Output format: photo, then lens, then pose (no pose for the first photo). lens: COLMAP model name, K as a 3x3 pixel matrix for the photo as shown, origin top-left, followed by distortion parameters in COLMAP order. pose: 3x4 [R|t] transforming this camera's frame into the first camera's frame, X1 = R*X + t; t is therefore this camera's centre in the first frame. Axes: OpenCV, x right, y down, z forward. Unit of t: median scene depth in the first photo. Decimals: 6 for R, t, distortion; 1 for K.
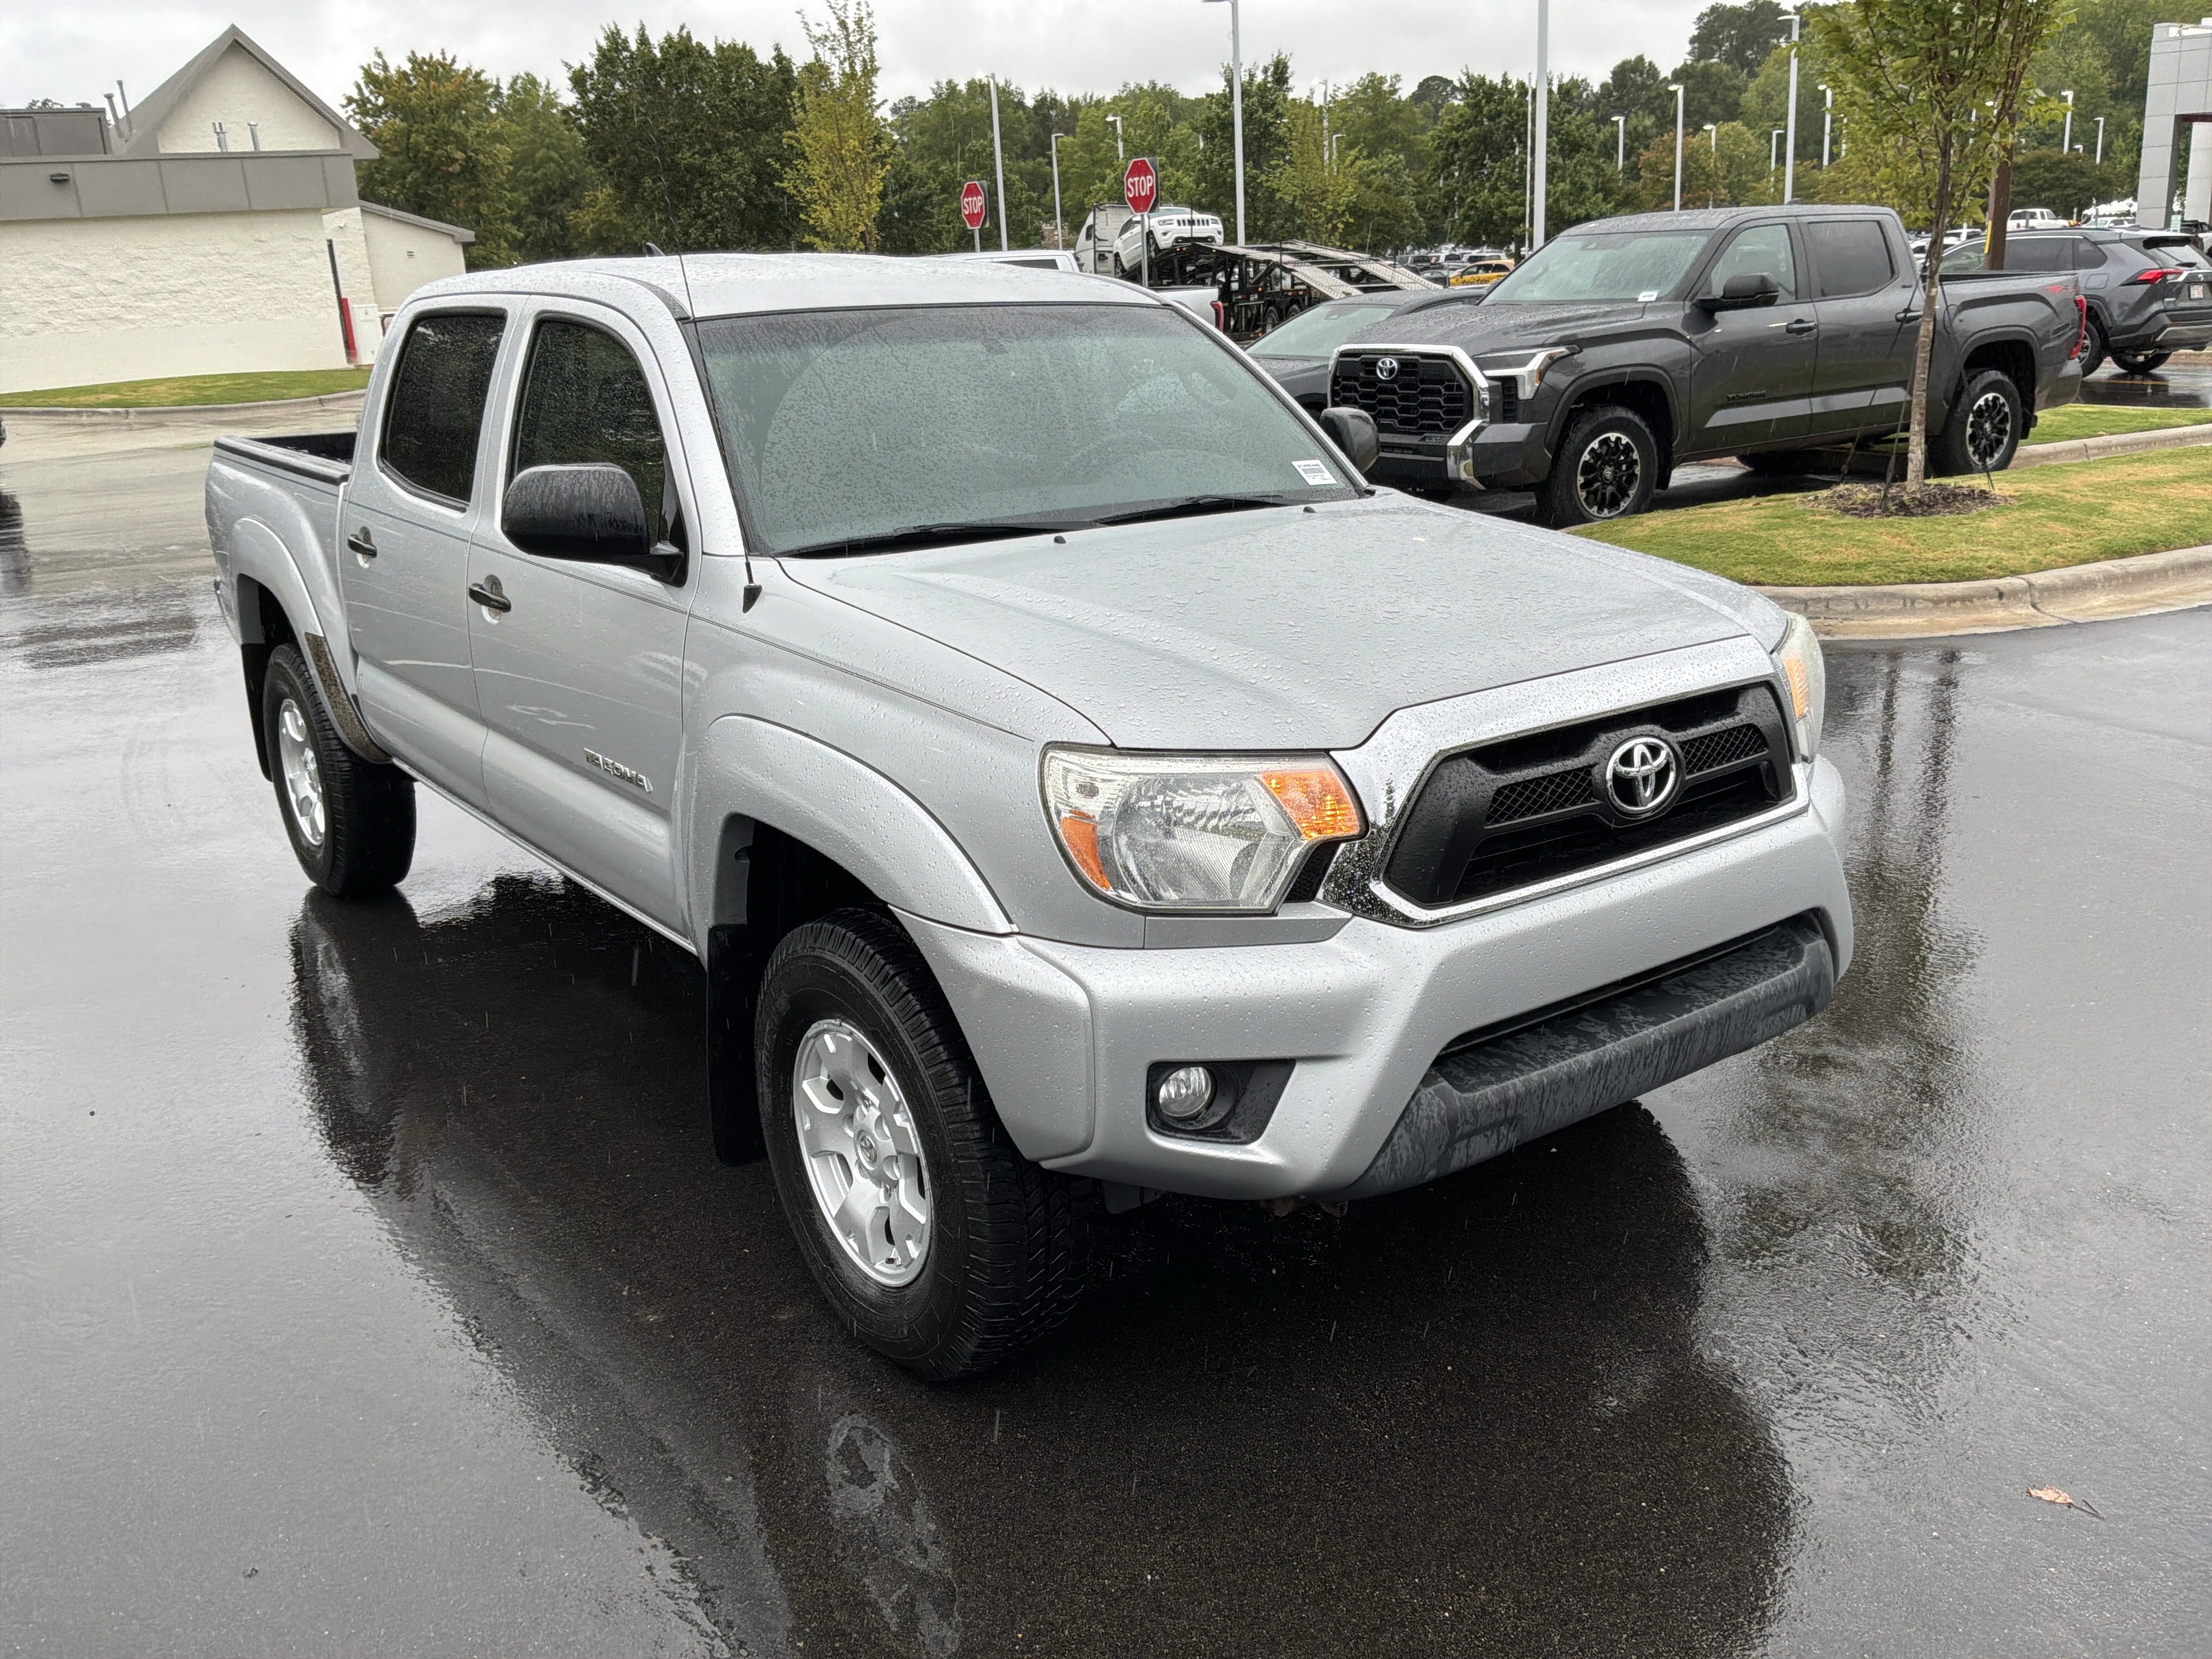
lens RADIAL K [[1837.1, 0, 1106.0], [0, 1837.1, 829.5], [0, 0, 1]] dist [-0.004704, -0.036049]
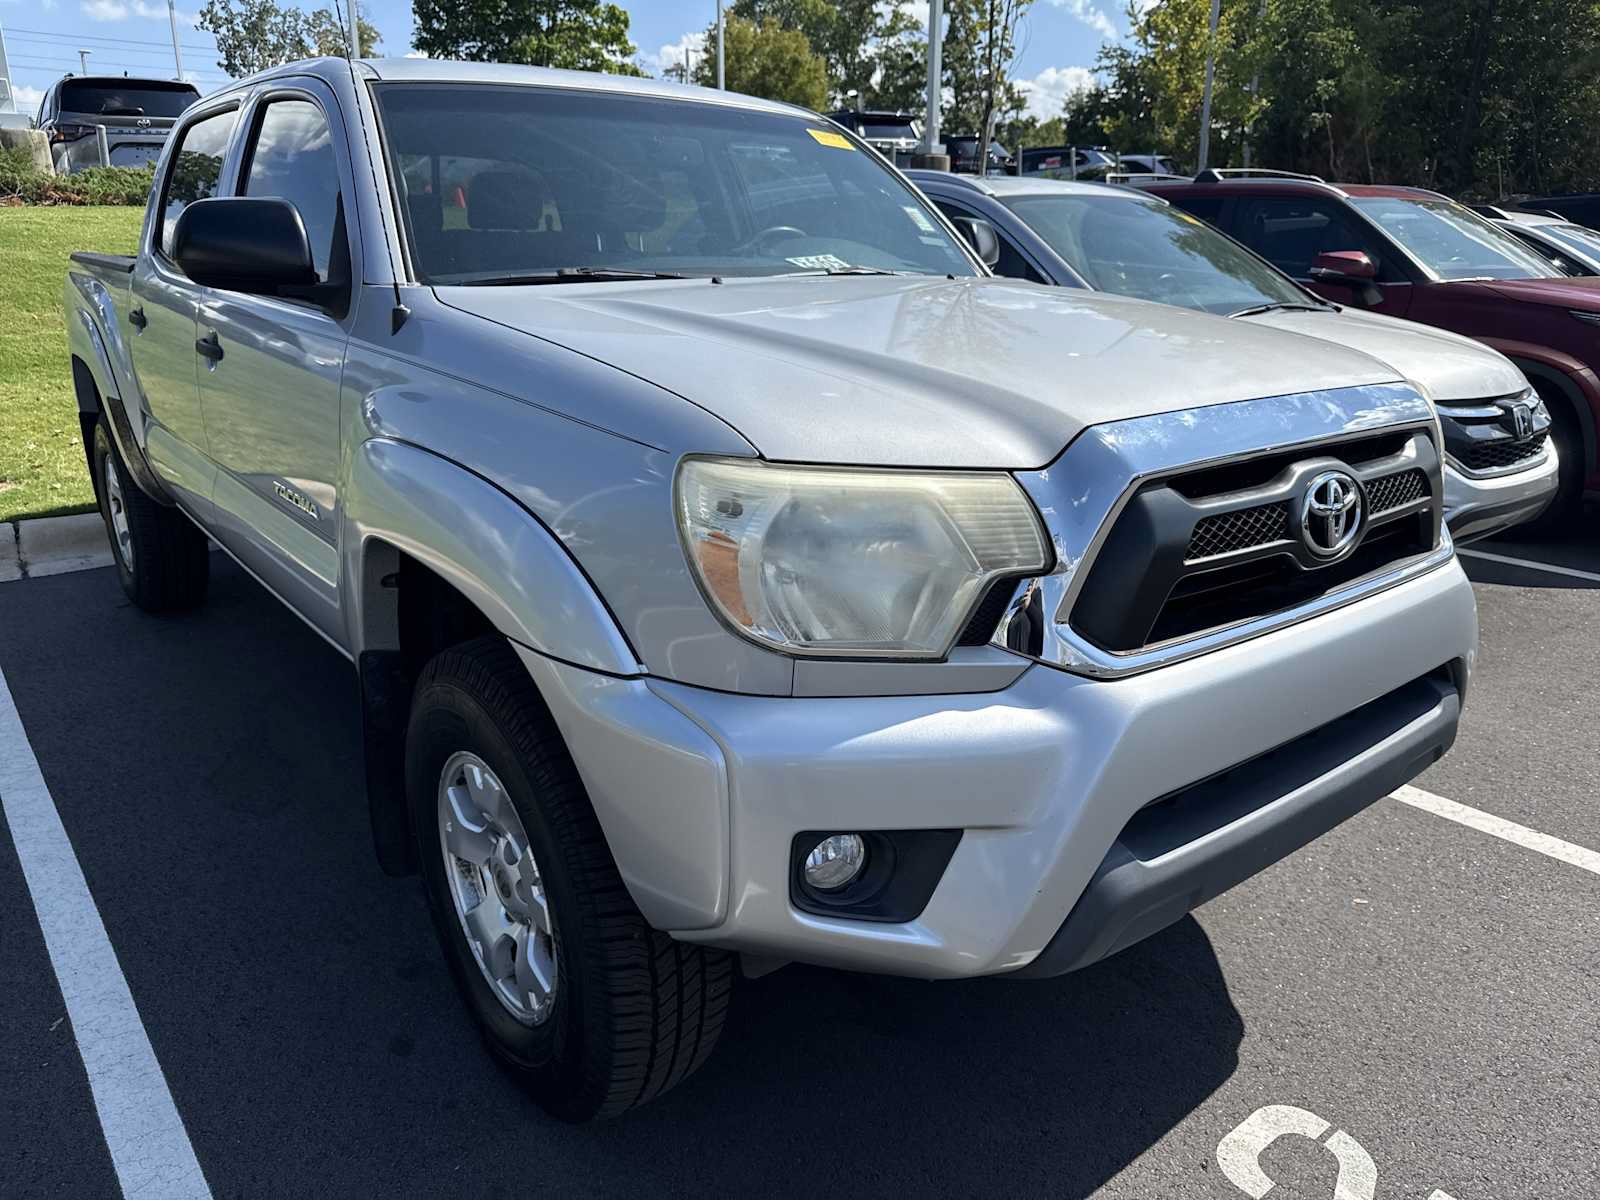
lens RADIAL K [[1290.2, 0, 800.0], [0, 1290.2, 600.0], [0, 0, 1]] dist [0.107034, -0.224261]
pose [[0.999109, 0.021333, 0.036427, 0.001306], [-0.022062, 0.999562, 0.019715, 0.006800], [-0.035991, -0.020501, 0.999142, 0.357540]]
